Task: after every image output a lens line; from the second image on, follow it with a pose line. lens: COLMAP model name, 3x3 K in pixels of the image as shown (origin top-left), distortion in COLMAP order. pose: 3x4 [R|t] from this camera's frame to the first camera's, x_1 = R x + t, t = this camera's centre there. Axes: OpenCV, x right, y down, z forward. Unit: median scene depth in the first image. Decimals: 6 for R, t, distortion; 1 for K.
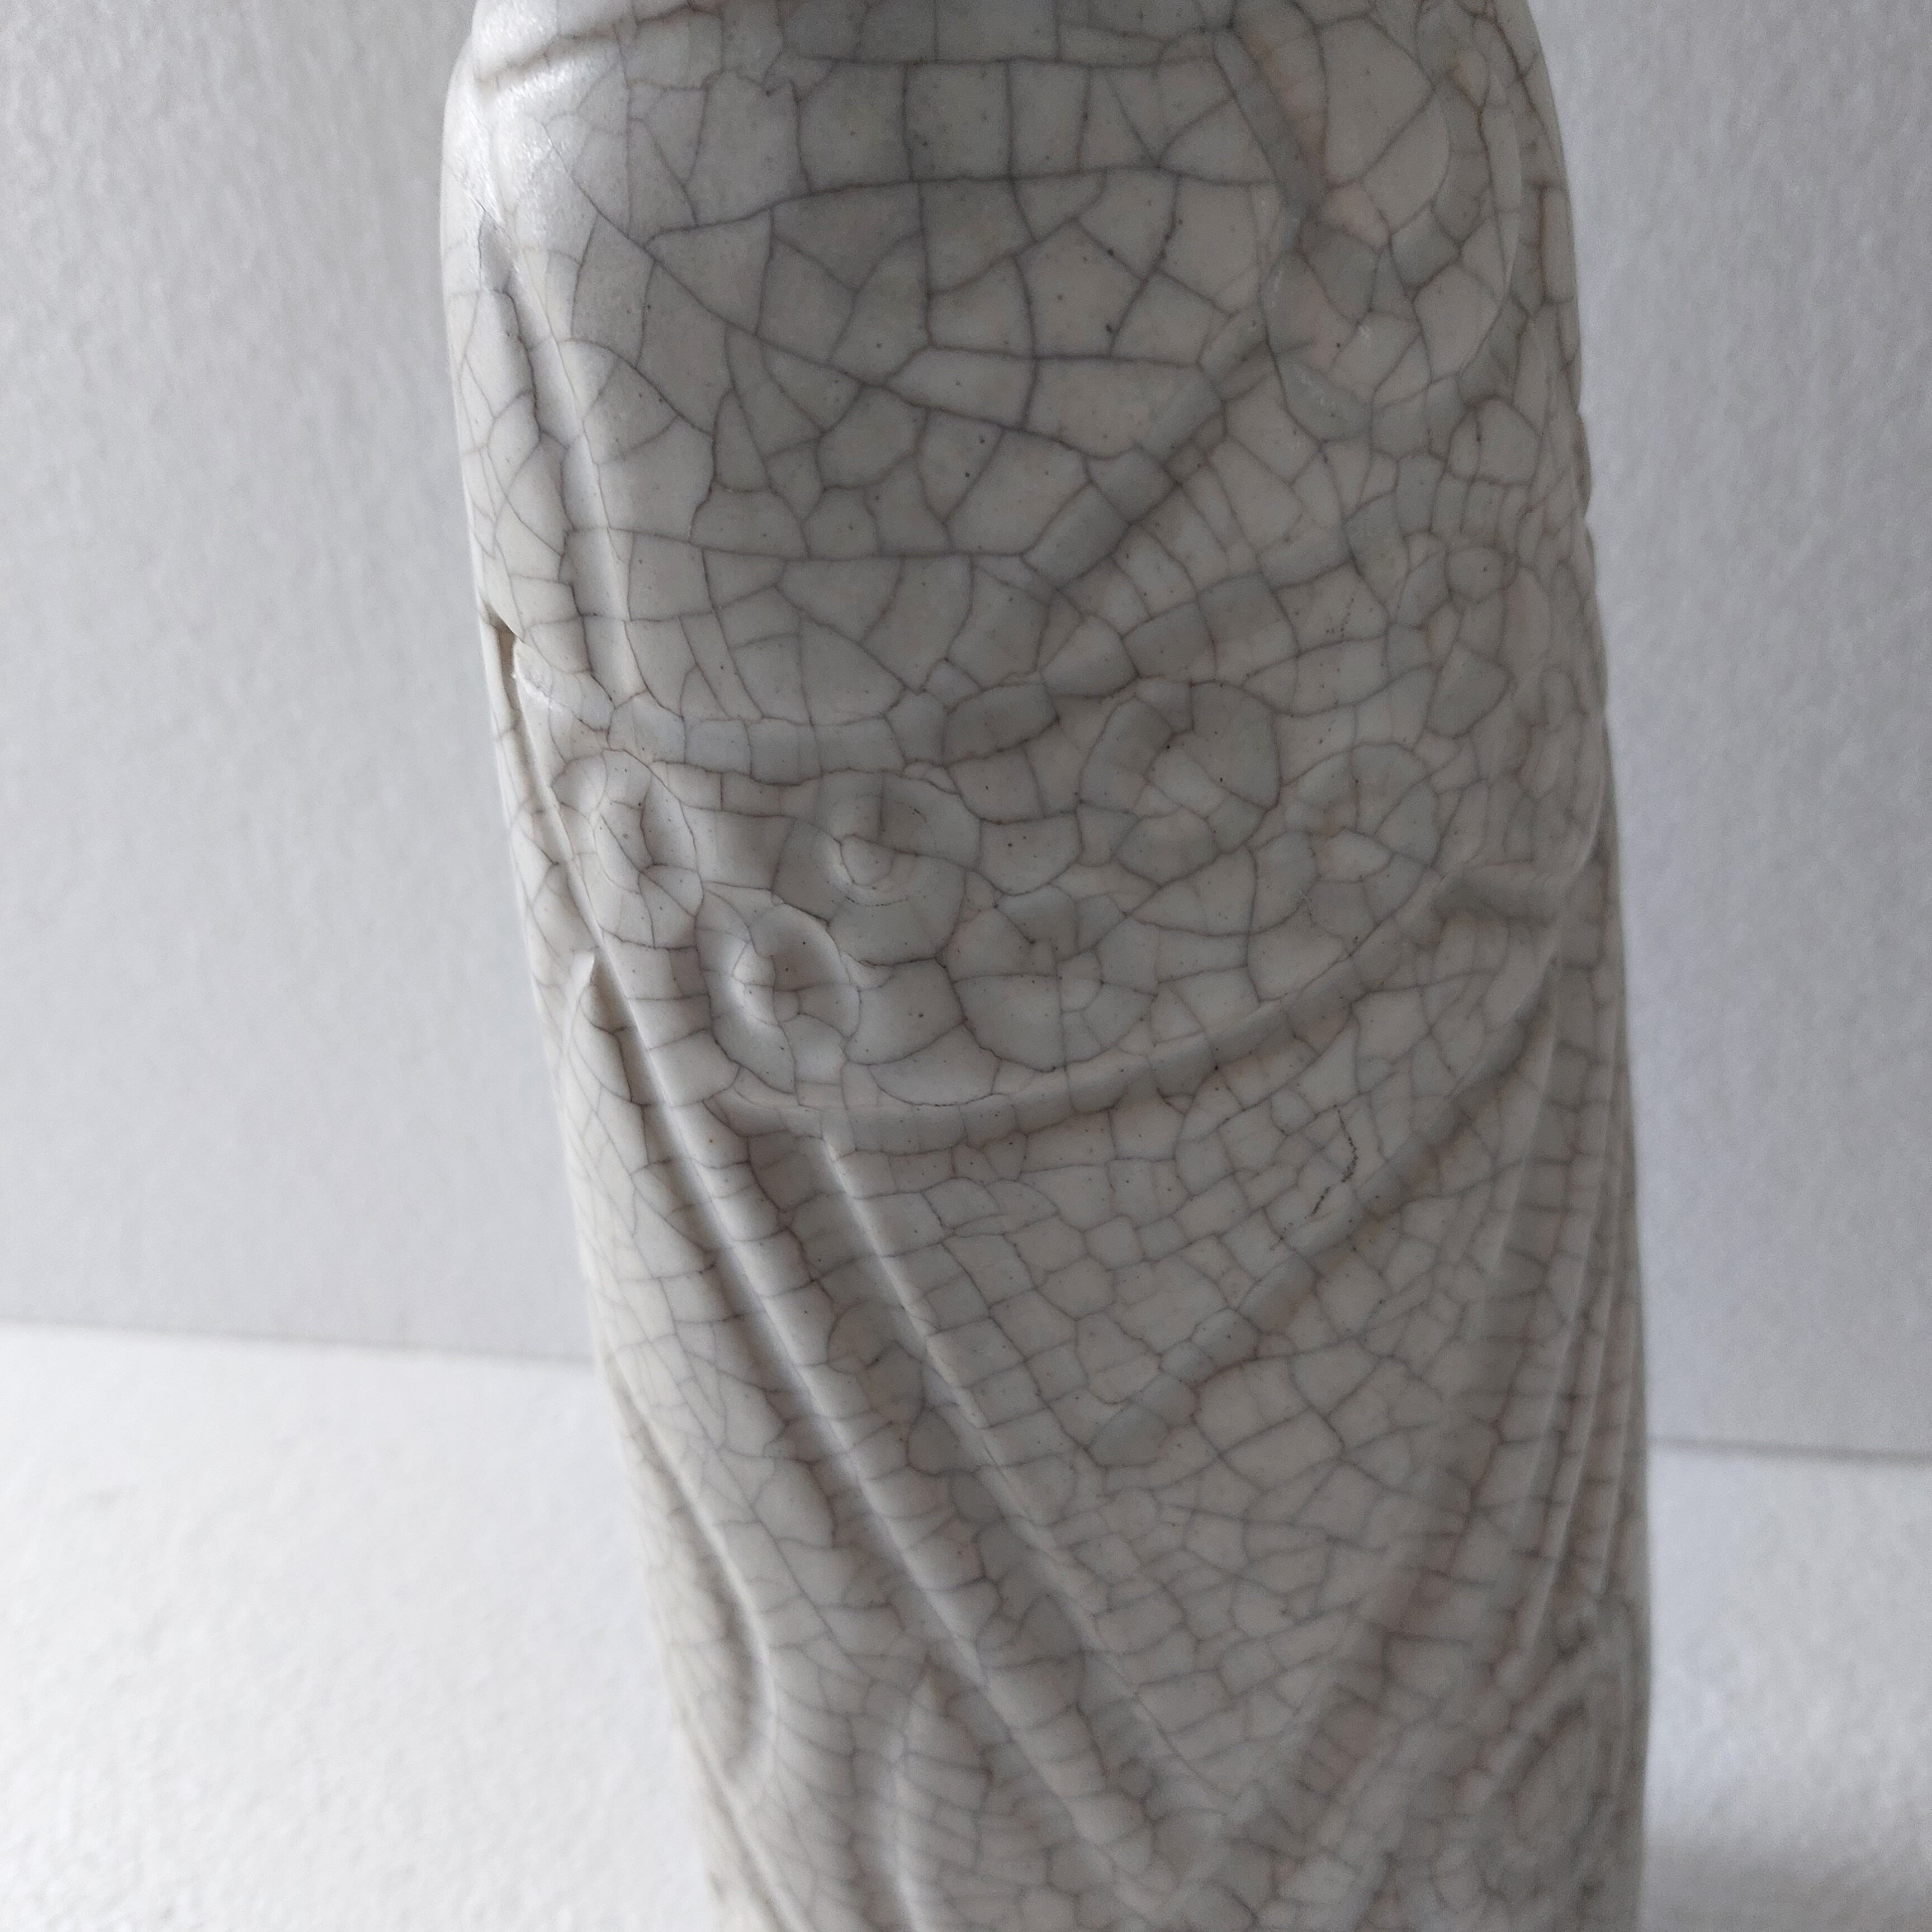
lens RADIAL K [[1858.4, 0, 960.9], [0, 1858.4, 931.4], [0, 0, 1]] dist [0.123872, -0.261144]
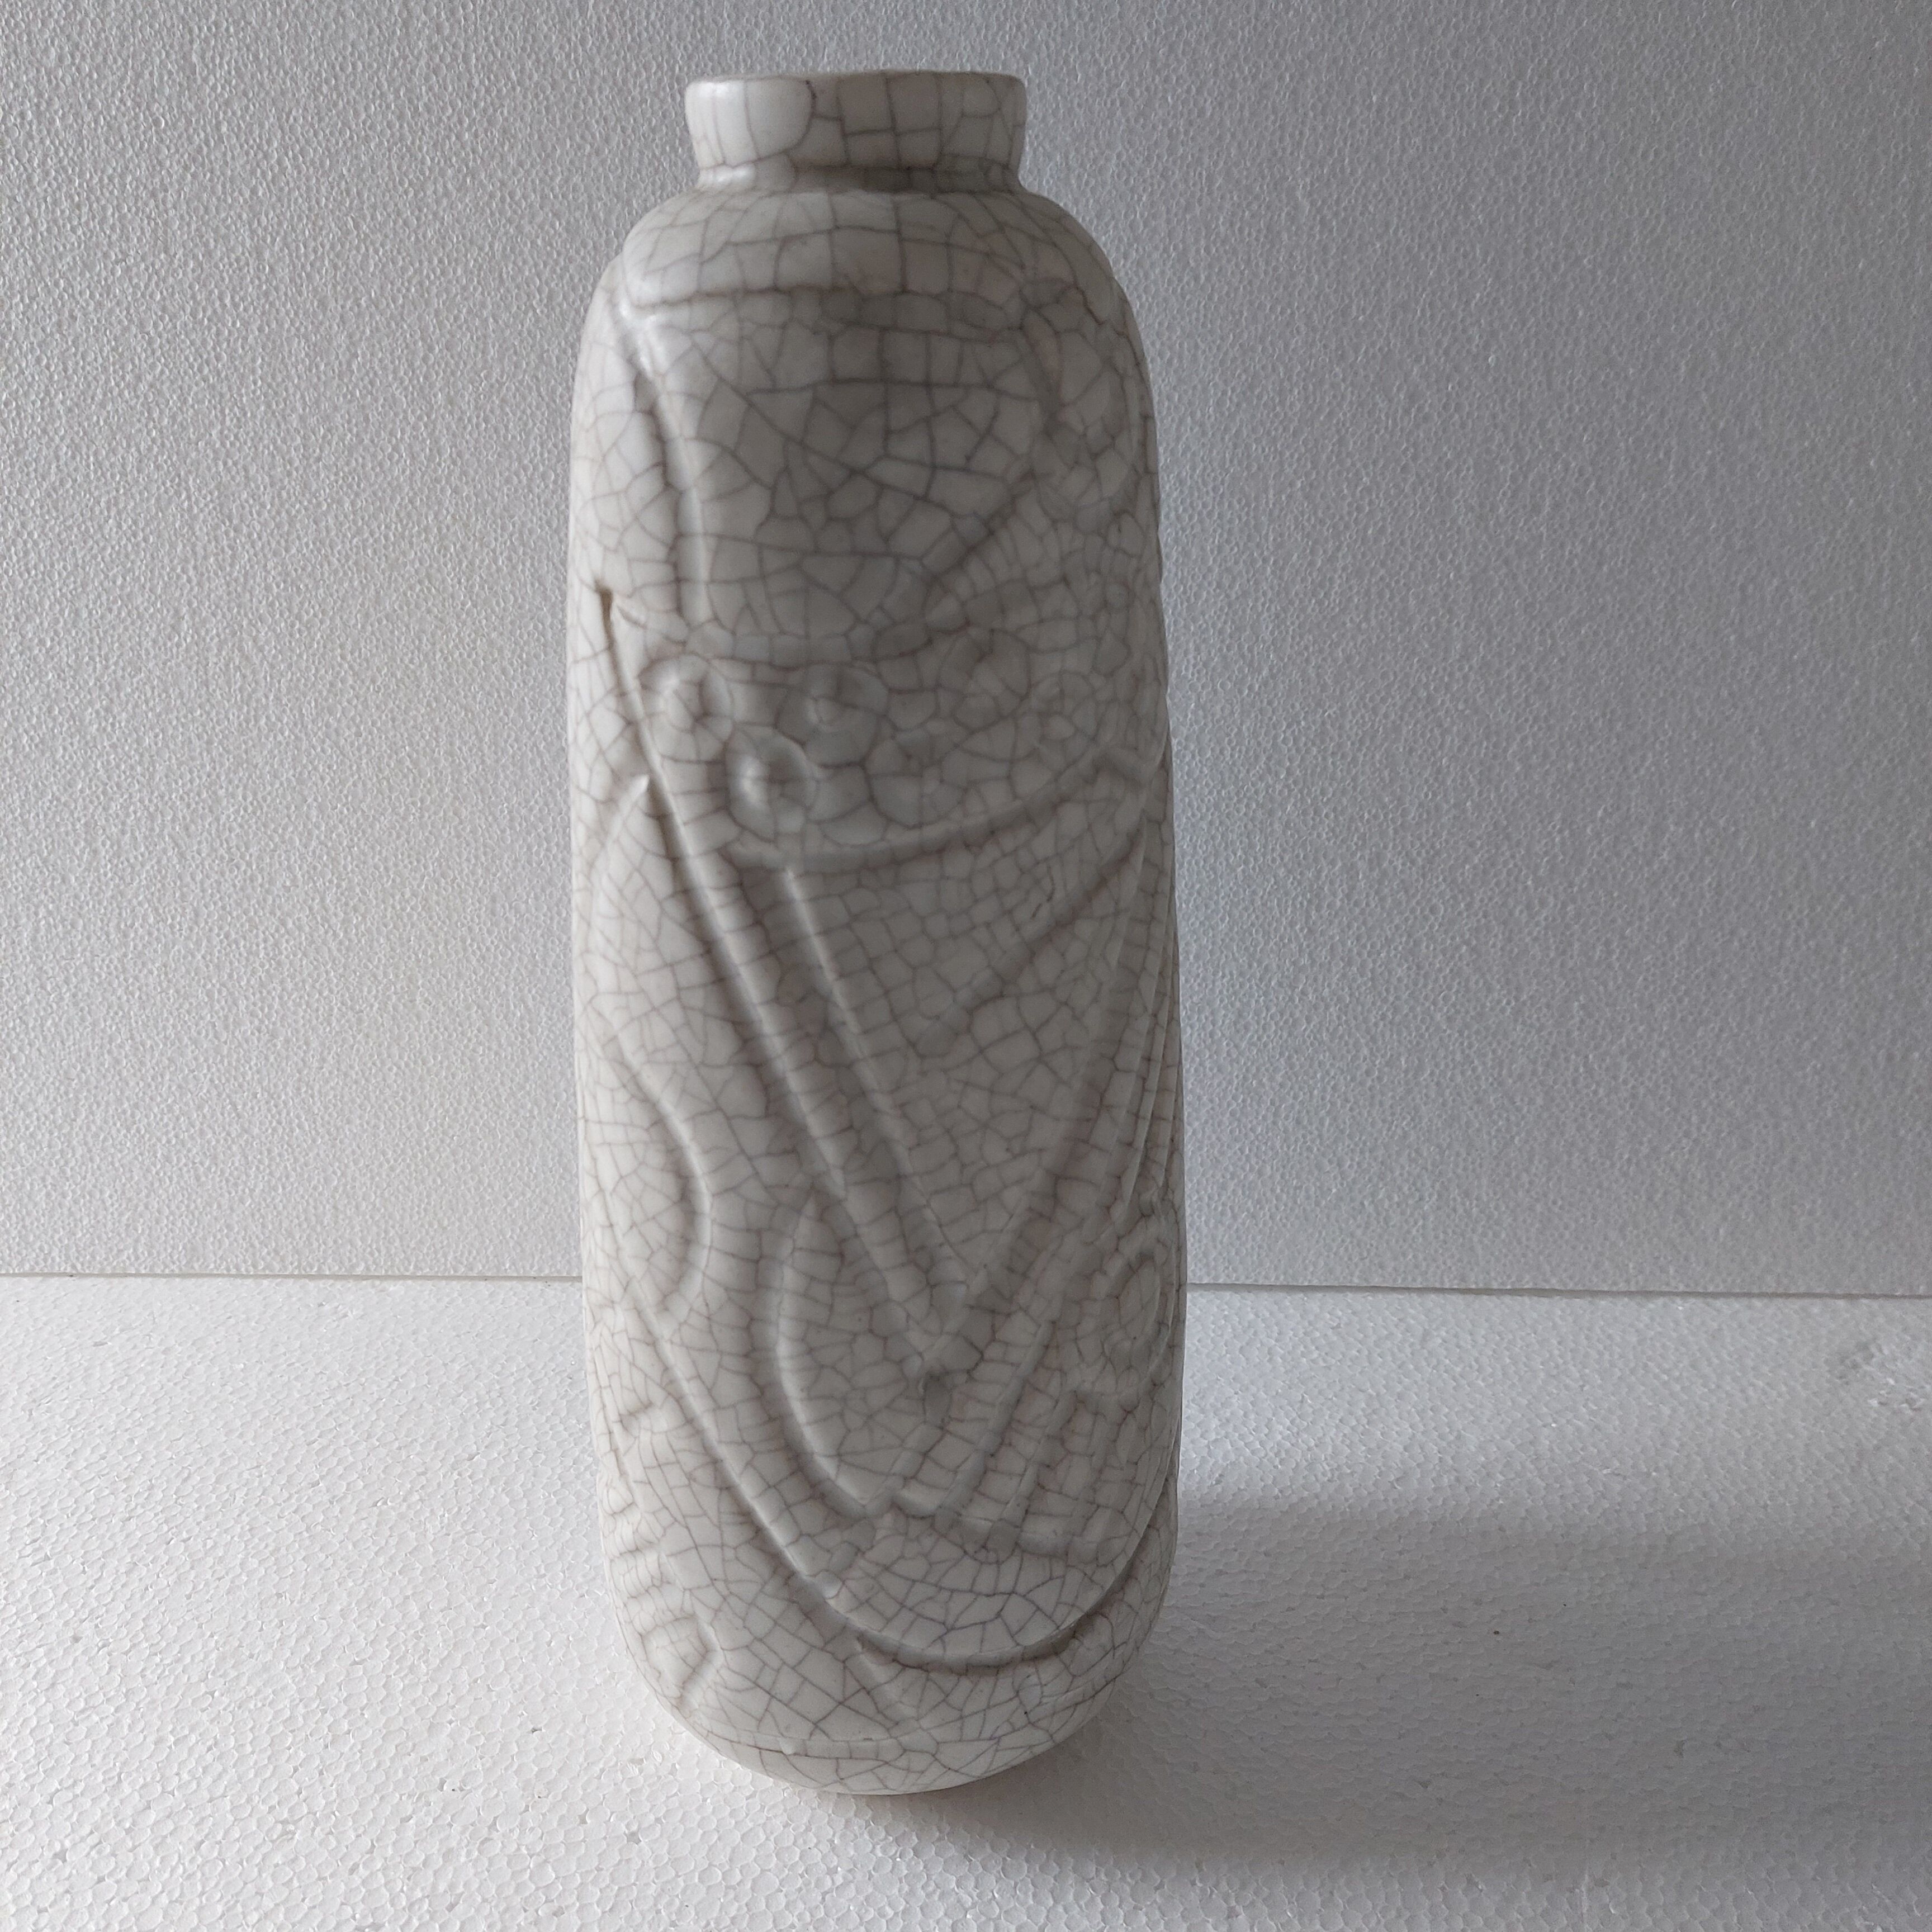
lens RADIAL K [[1900.6, 0, 926.2], [0, 1900.6, 967.2], [0, 0, 1]] dist [0.135885, -0.247155]
pose [[0.969163, 0.034108, 0.244048, -0.420115], [-0.008574, 0.994442, -0.104934, 0.429260], [-0.246271, 0.099606, 0.964069, -0.917199]]
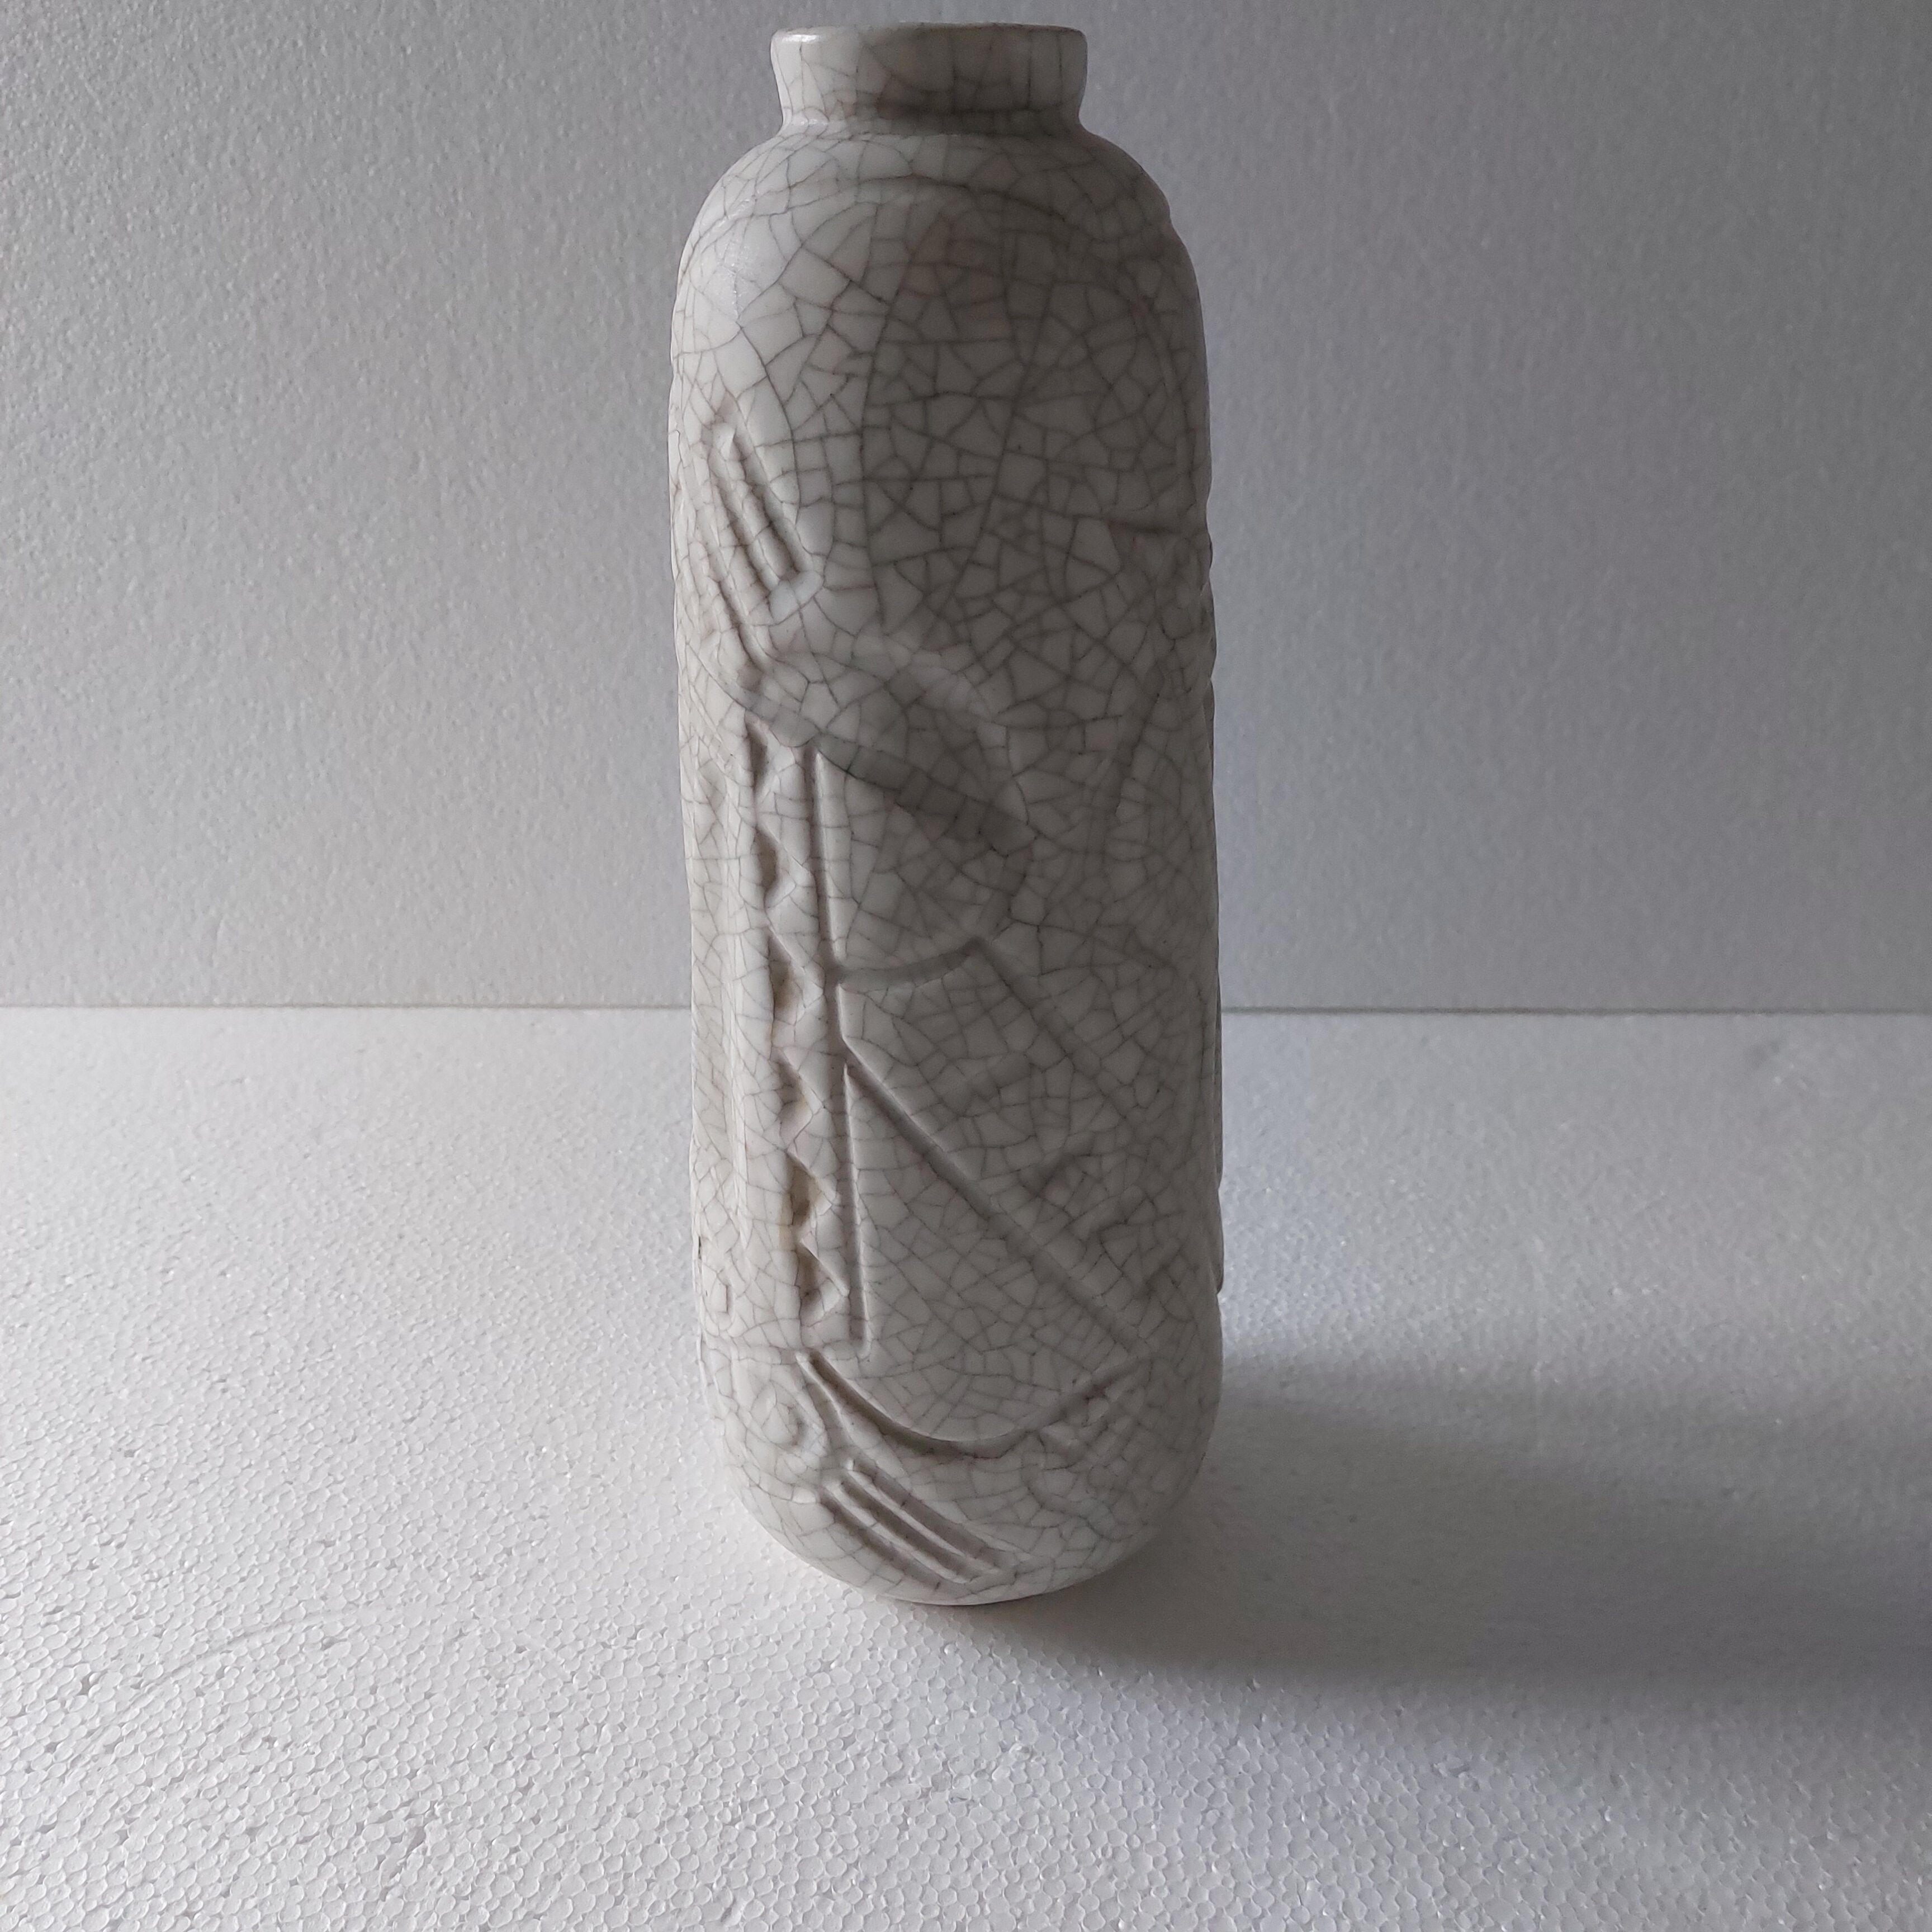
lens RADIAL K [[1858.4, 0, 960.9], [0, 1858.4, 931.4], [0, 0, 1]] dist [0.123872, -0.261144]
pose [[0.965967, 0.017306, 0.258084, -0.784462], [-0.002017, 0.998233, -0.059387, 0.730746], [-0.258656, 0.056845, 0.964295, -1.545095]]
